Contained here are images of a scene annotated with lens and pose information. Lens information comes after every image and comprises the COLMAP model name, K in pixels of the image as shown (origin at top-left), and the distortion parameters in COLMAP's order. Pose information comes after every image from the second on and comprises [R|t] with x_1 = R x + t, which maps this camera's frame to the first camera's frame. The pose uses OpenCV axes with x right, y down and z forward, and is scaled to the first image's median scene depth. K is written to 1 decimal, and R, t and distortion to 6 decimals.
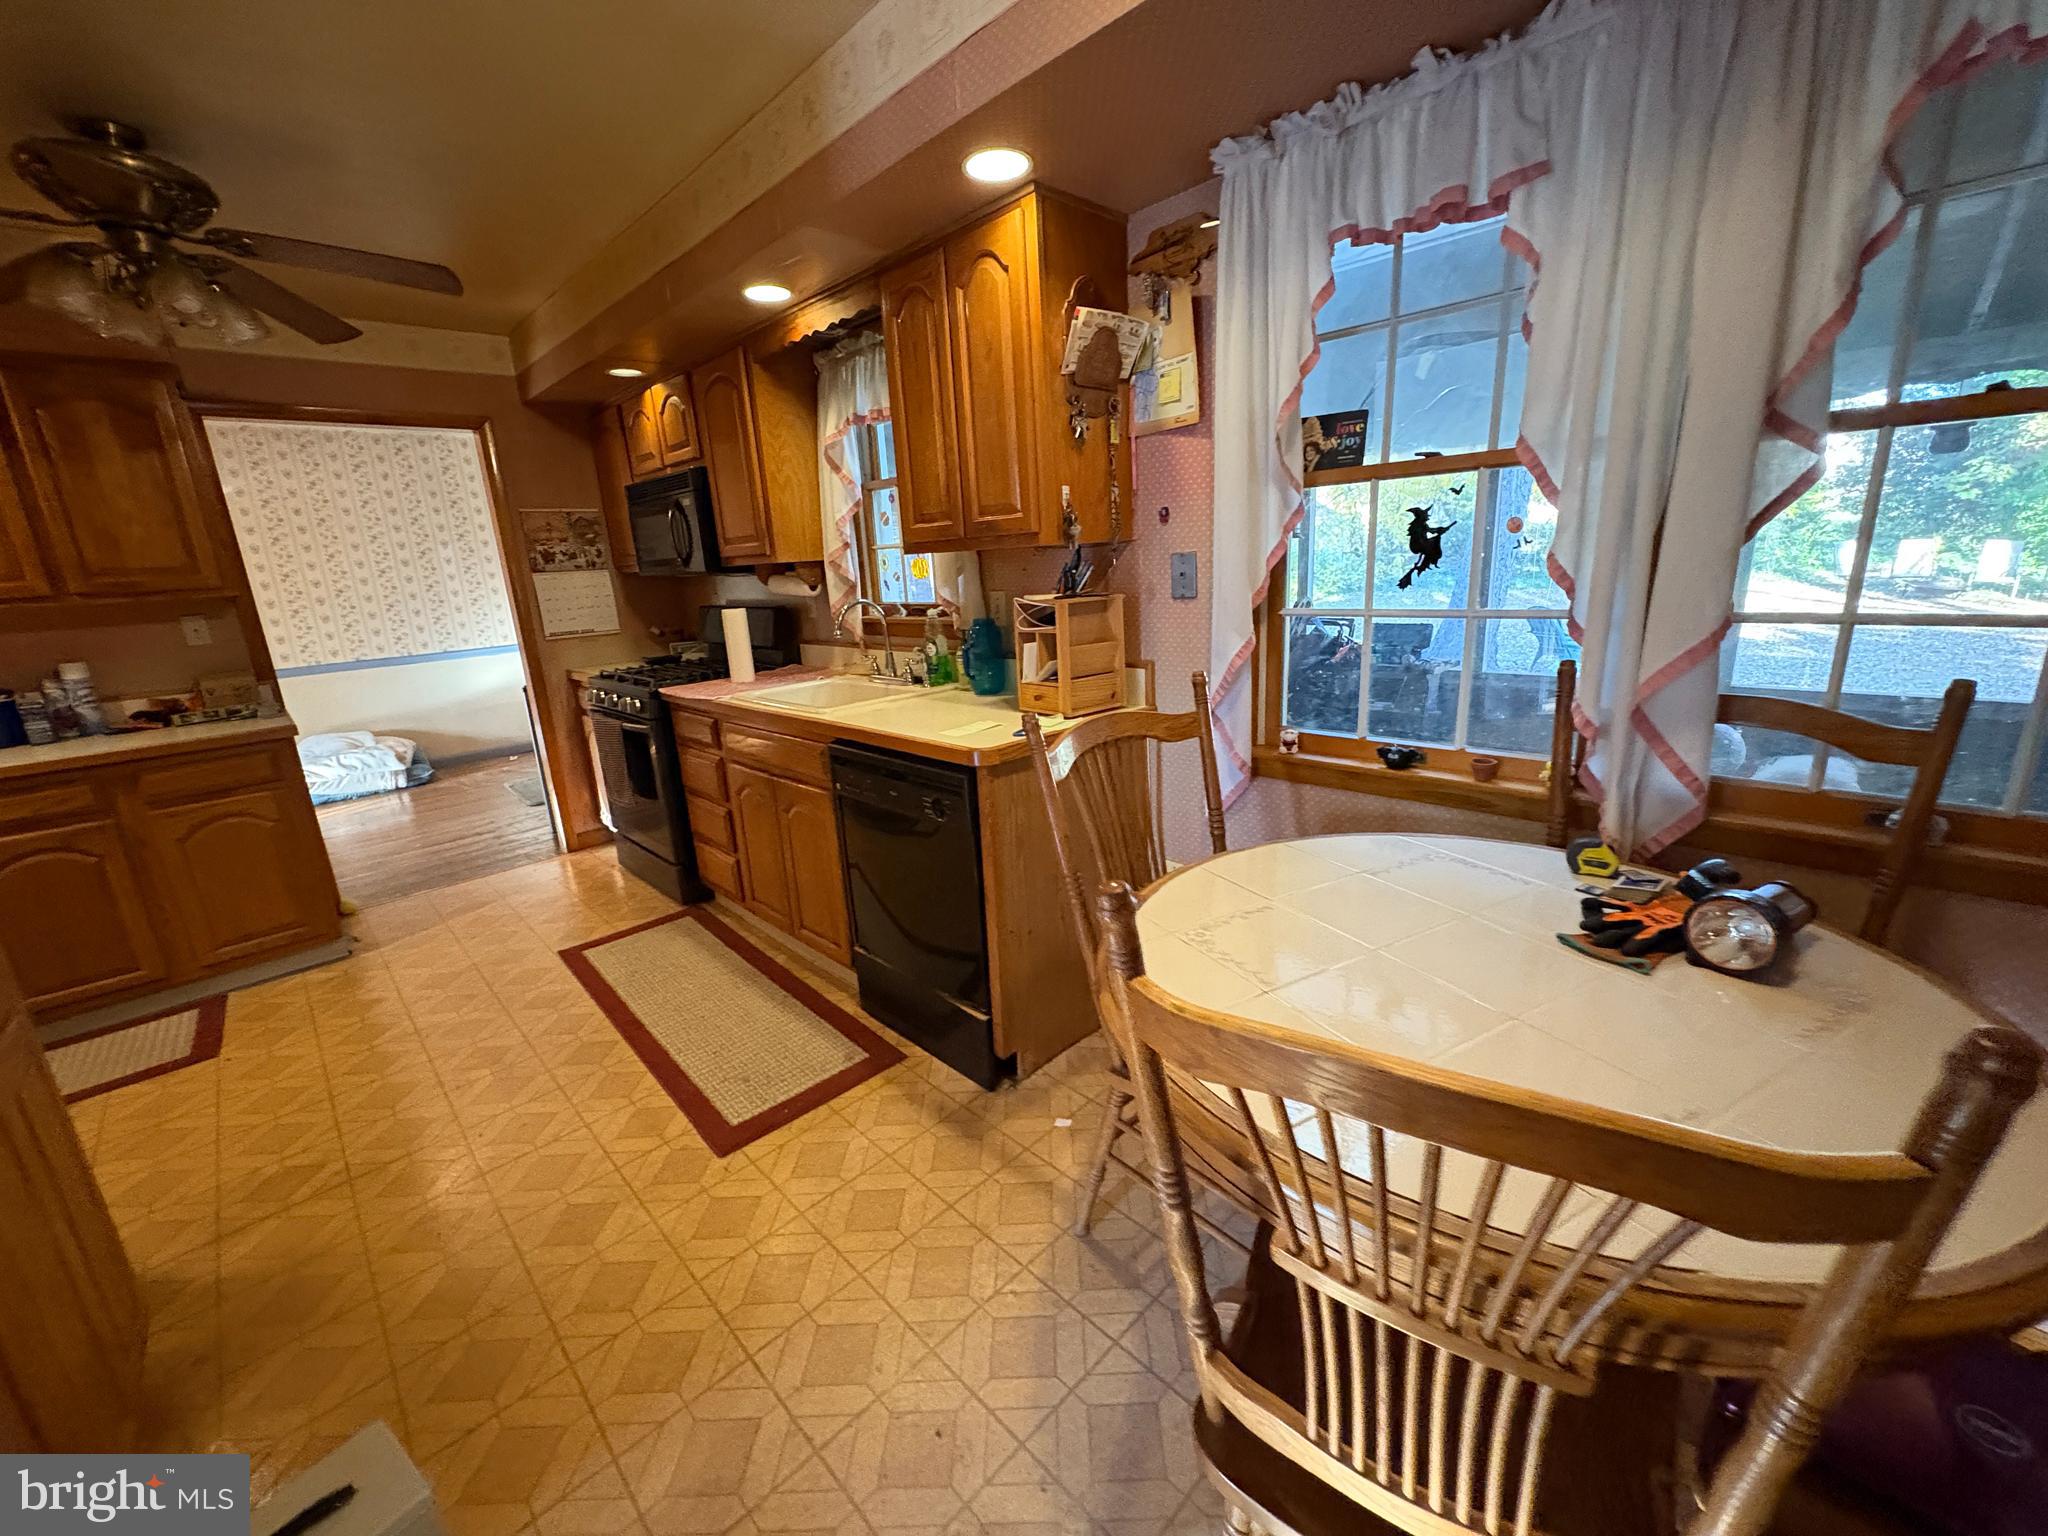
lens RADIAL K [[815.4, 0, 1026.3], [0, 815.4, 766.0], [0, 0, 1]] dist [0.000575, -0.000338]
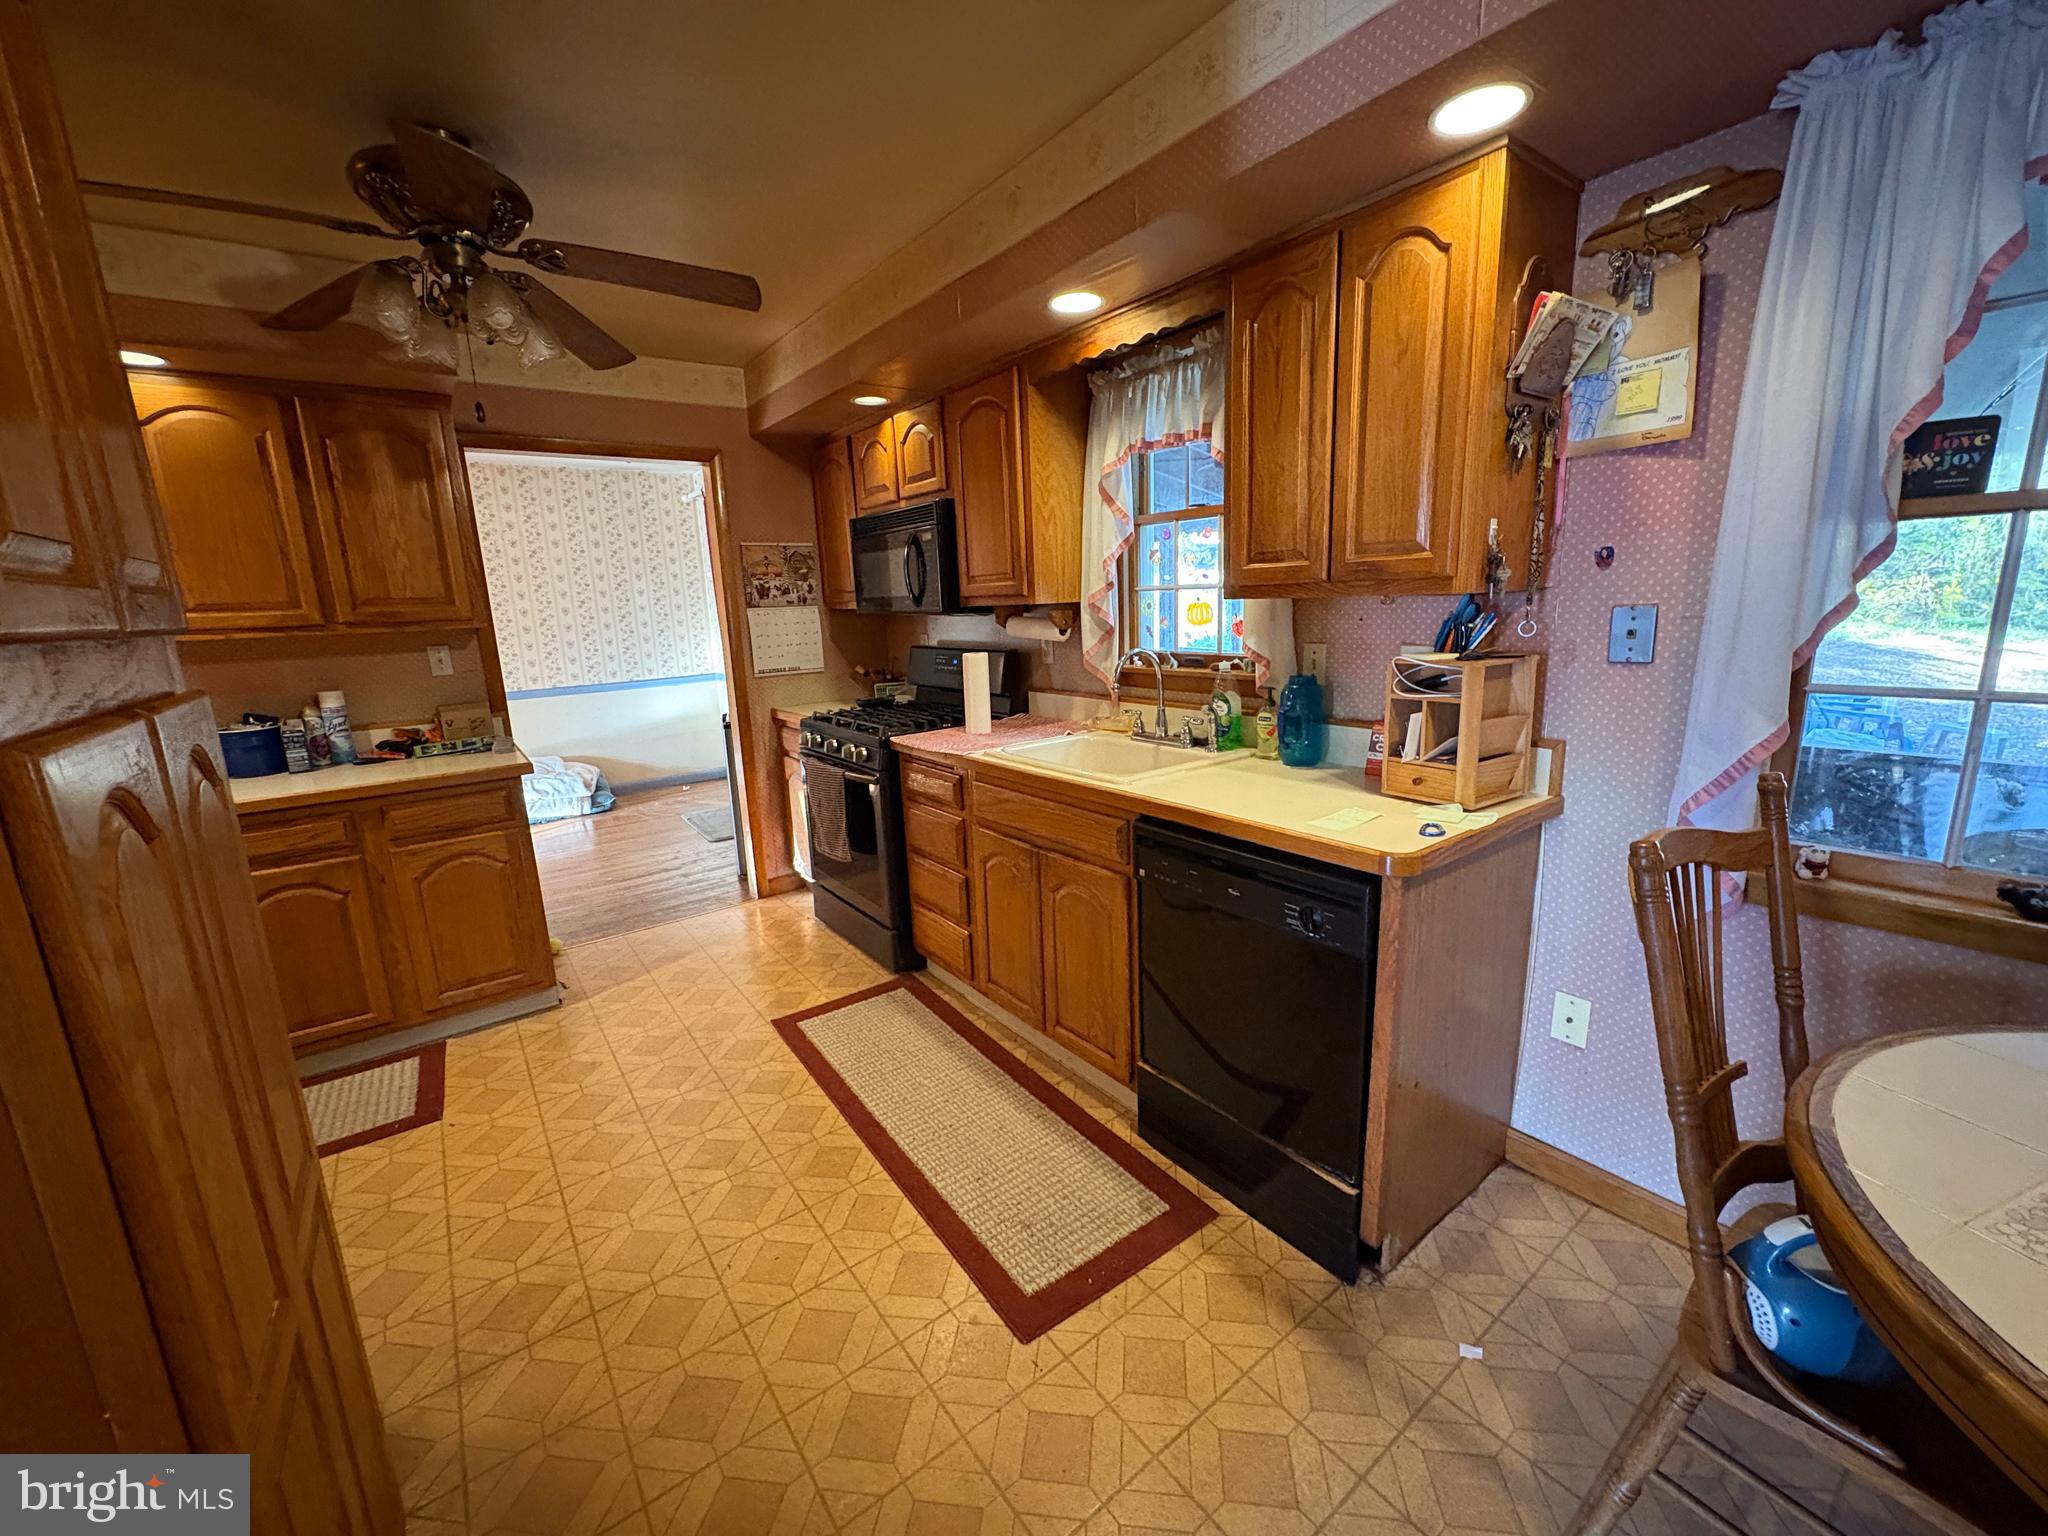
lens RADIAL K [[815.4, 0, 1023.1], [0, 815.4, 765.6], [0, 0, 1]] dist [0.000575, -0.000338]
pose [[0.991128, 0.043298, -0.125661, -0.231238], [-0.048761, 0.997980, -0.040723, -0.041201], [0.123644, 0.046489, 0.991237, 0.138965]]
